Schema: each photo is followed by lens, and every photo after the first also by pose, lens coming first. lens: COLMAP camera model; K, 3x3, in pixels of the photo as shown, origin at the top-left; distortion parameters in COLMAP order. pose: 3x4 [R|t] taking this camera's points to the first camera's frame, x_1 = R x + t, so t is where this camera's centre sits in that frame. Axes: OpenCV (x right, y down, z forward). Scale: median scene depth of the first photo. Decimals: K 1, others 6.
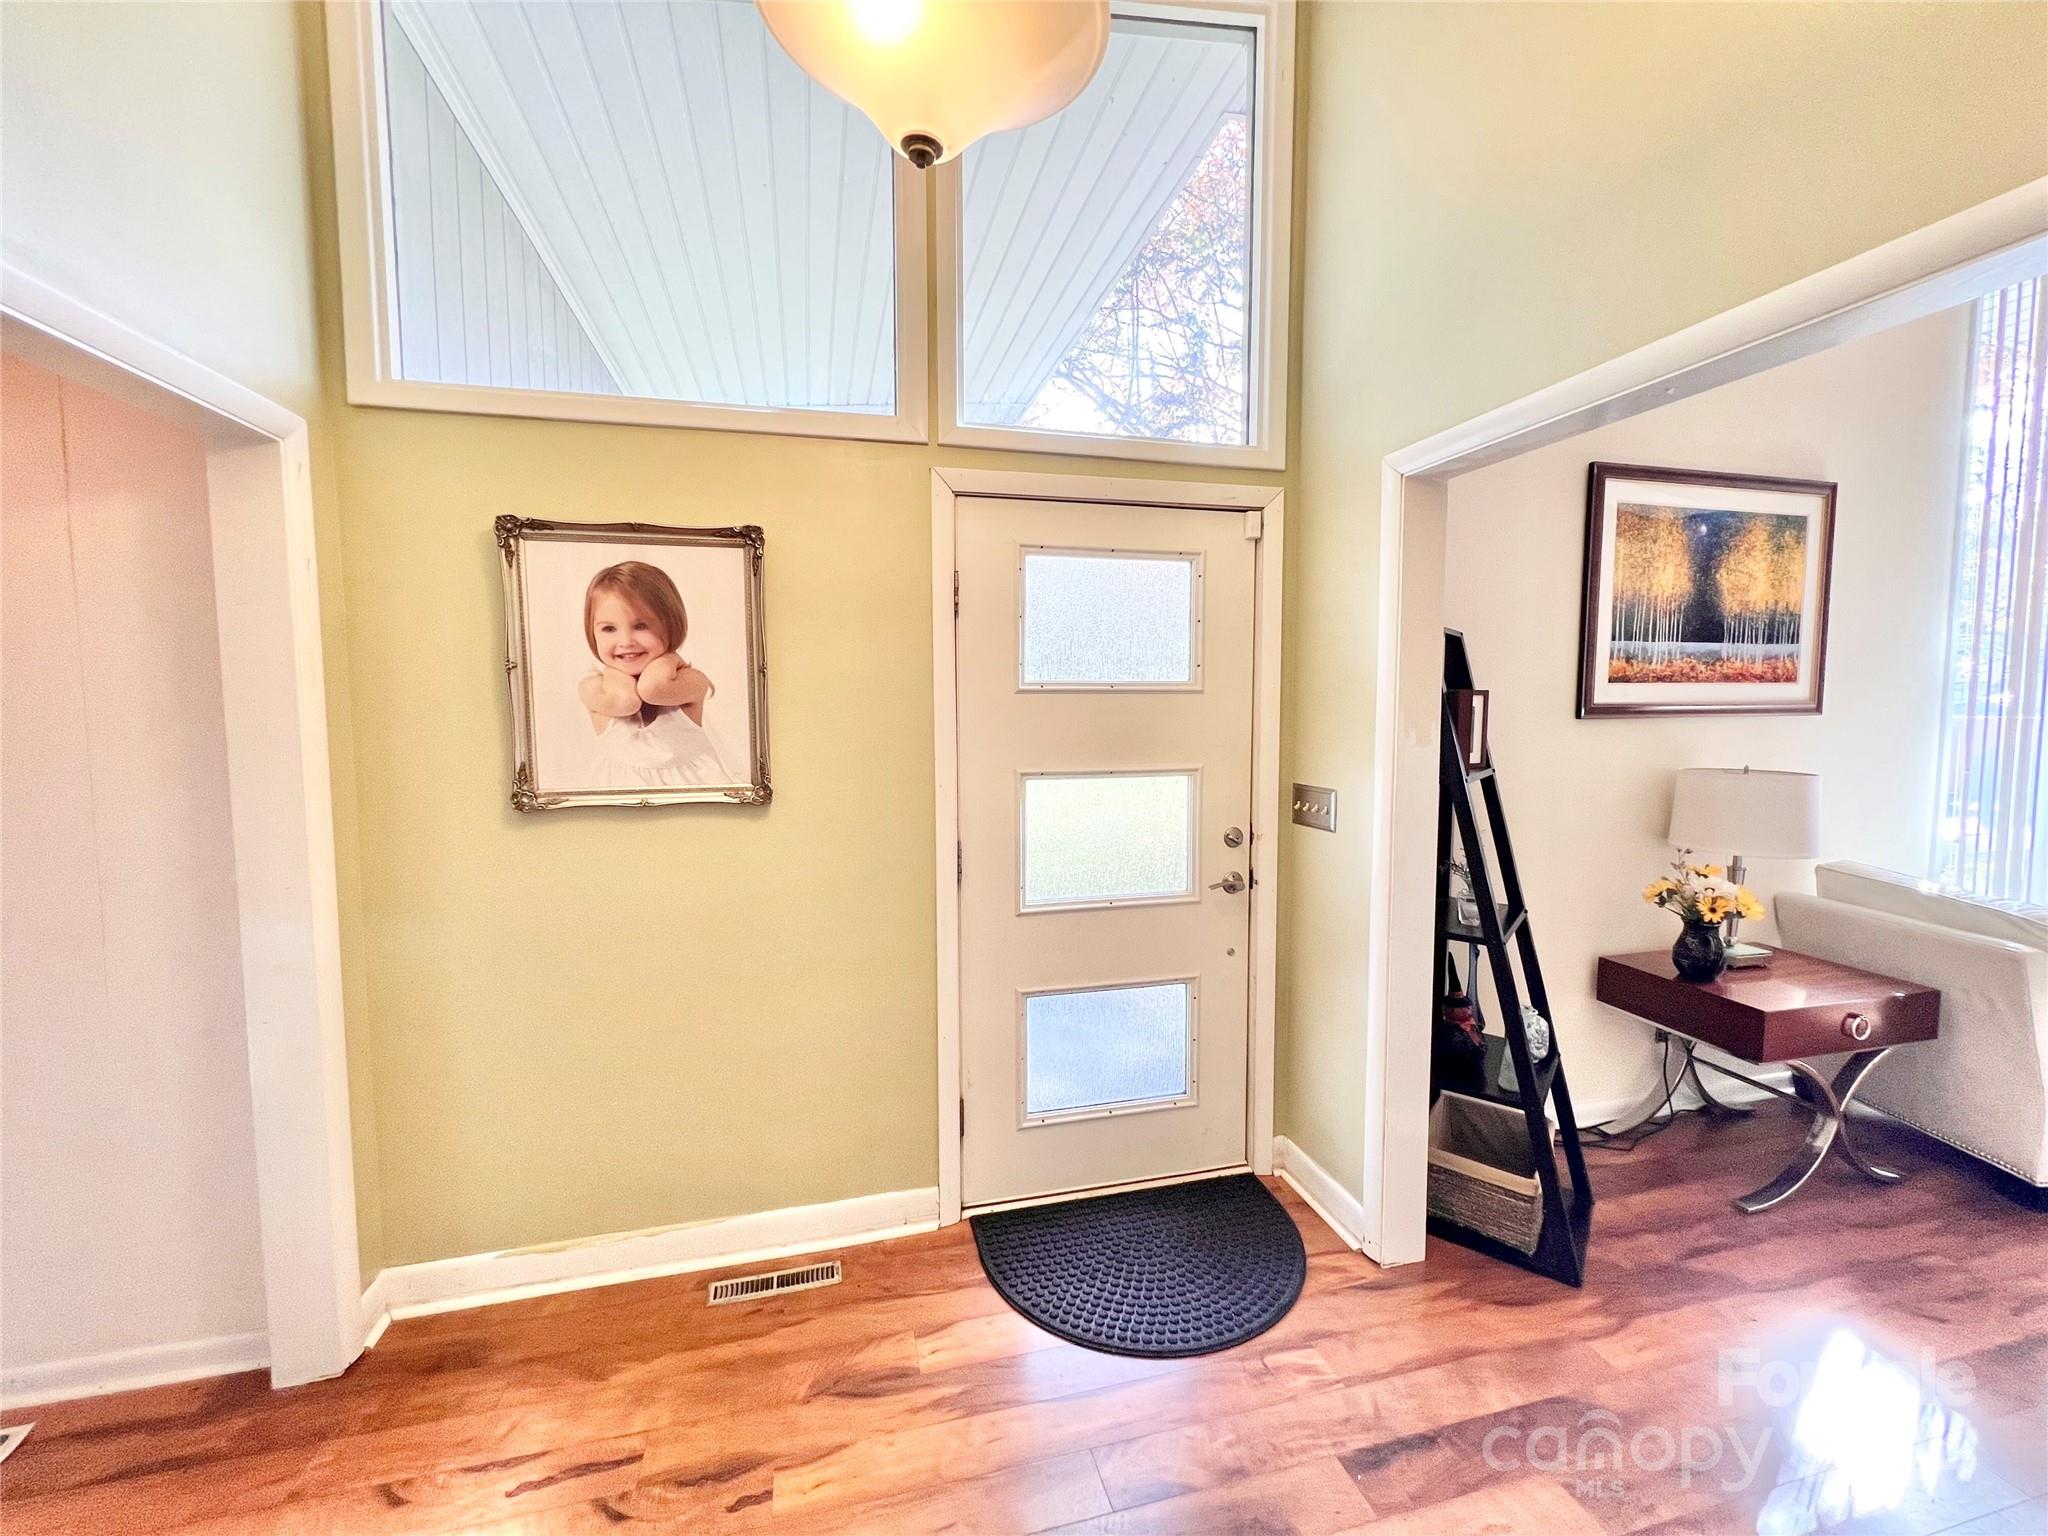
lens RADIAL K [[824.1, 0, 1020.4], [0, 824.1, 760.5], [0, 0, 1]] dist [-0.005047, 0.001411]
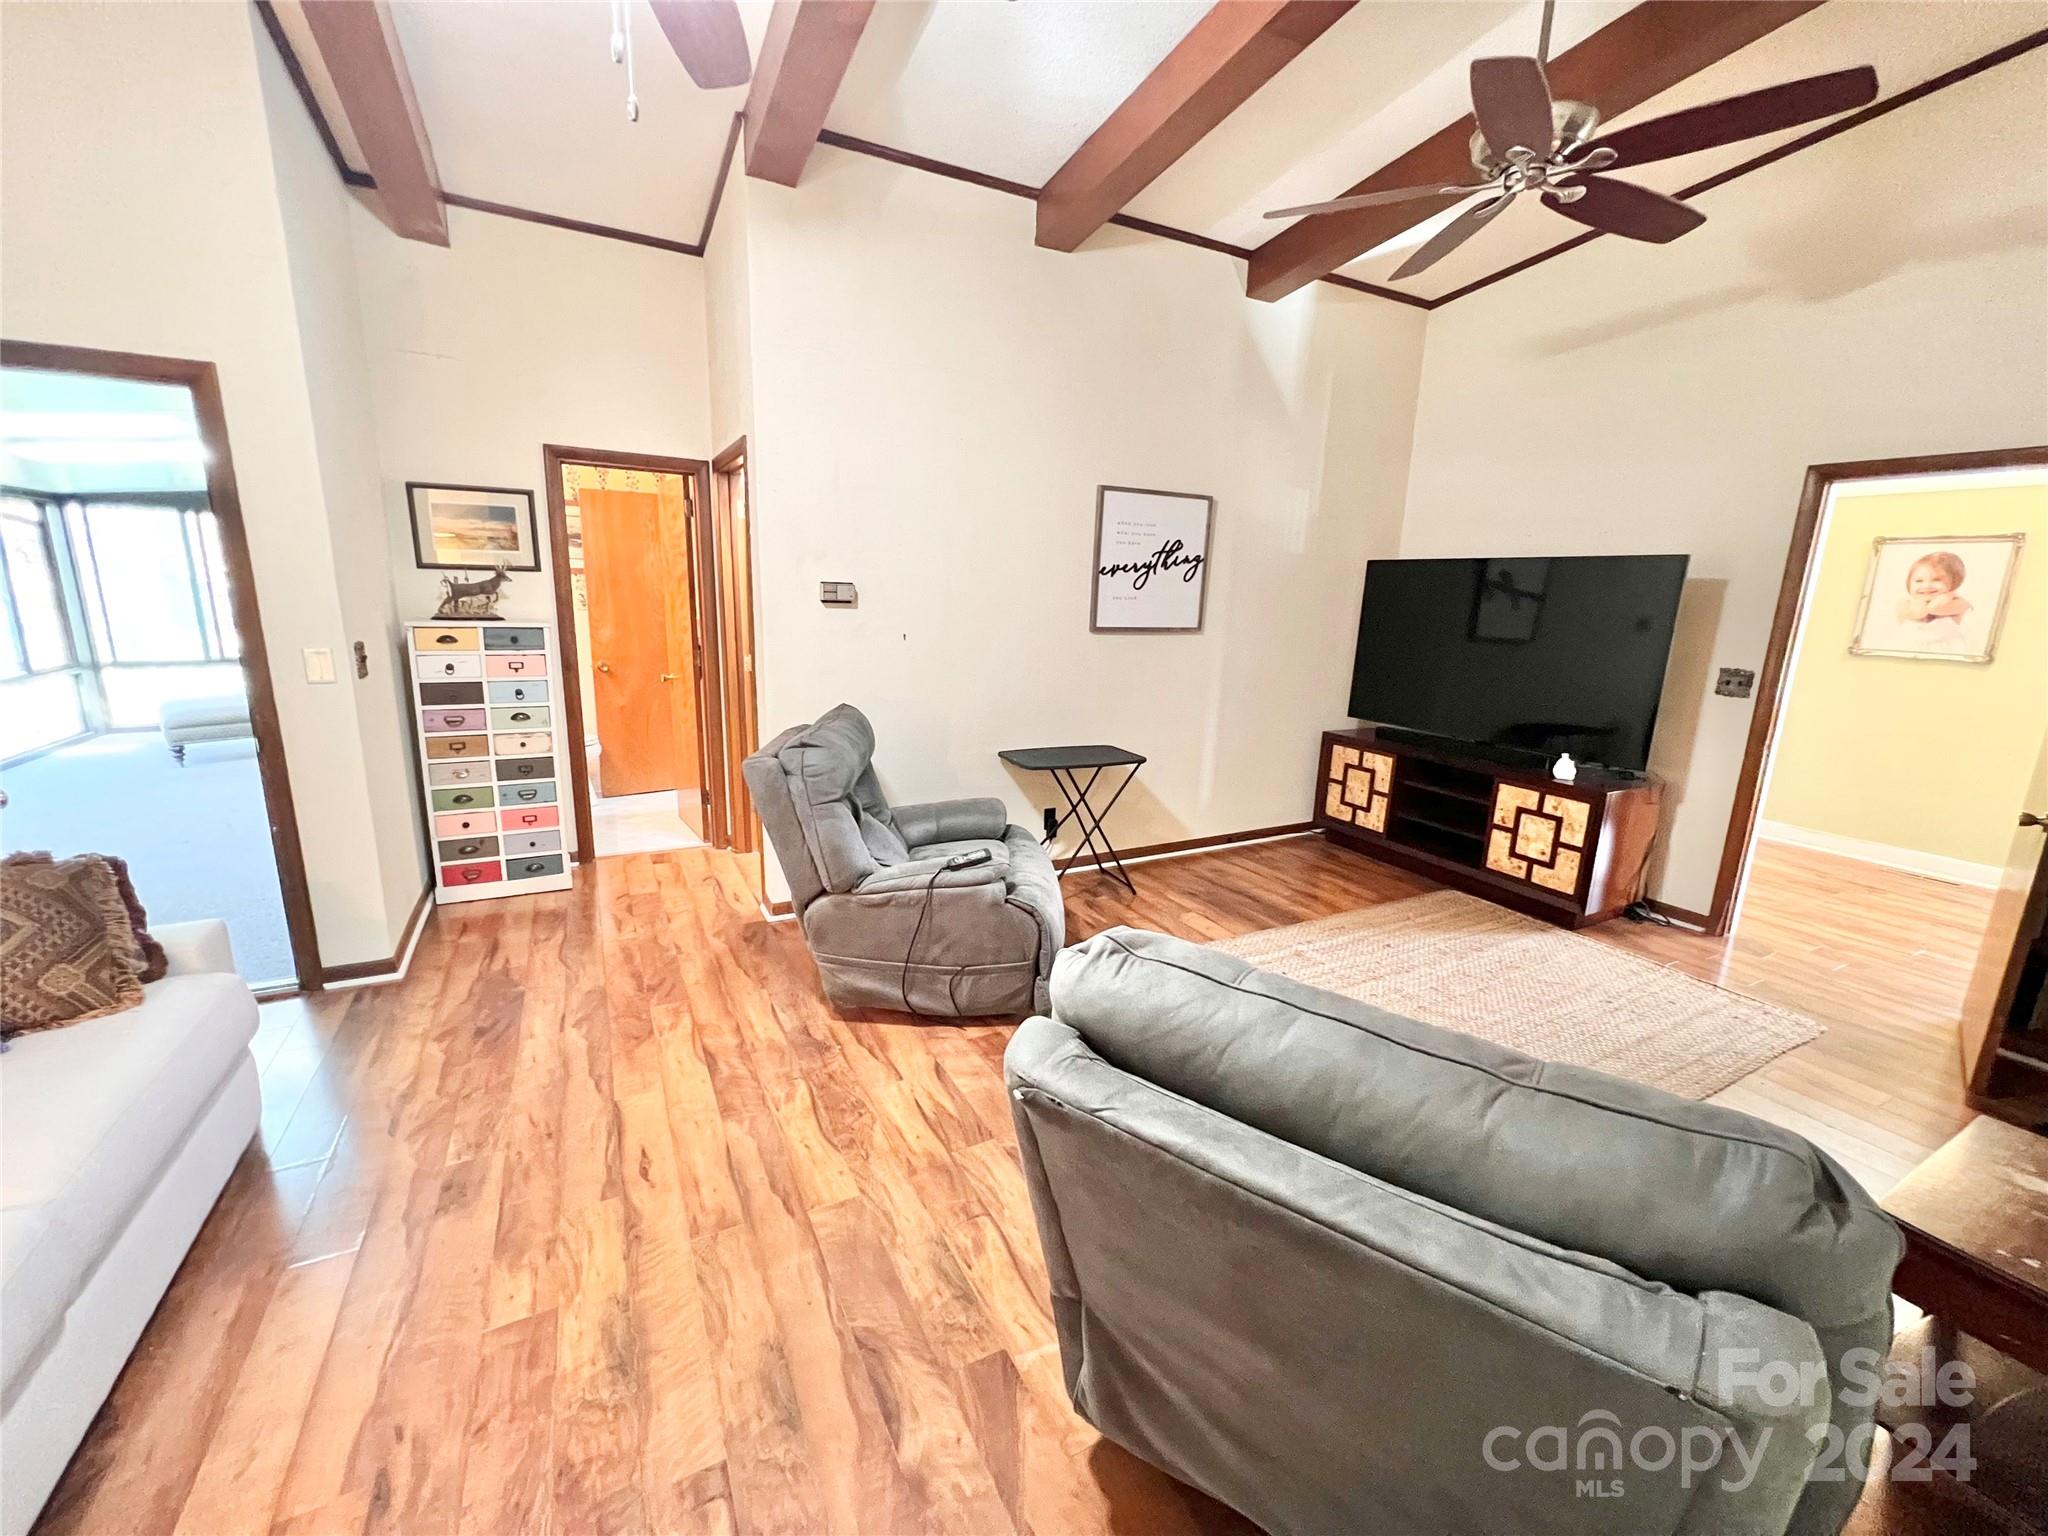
lens RADIAL K [[821.5, 0, 1017.6], [0, 821.5, 760.1], [0, 0, 1]] dist [-0.002597, 0.000541]
pose [[0.249377, 0.216769, -0.943834, 1.170190], [-0.102095, 0.975079, 0.196970, 0.140513], [0.963010, 0.047241, 0.265293, -2.062867]]
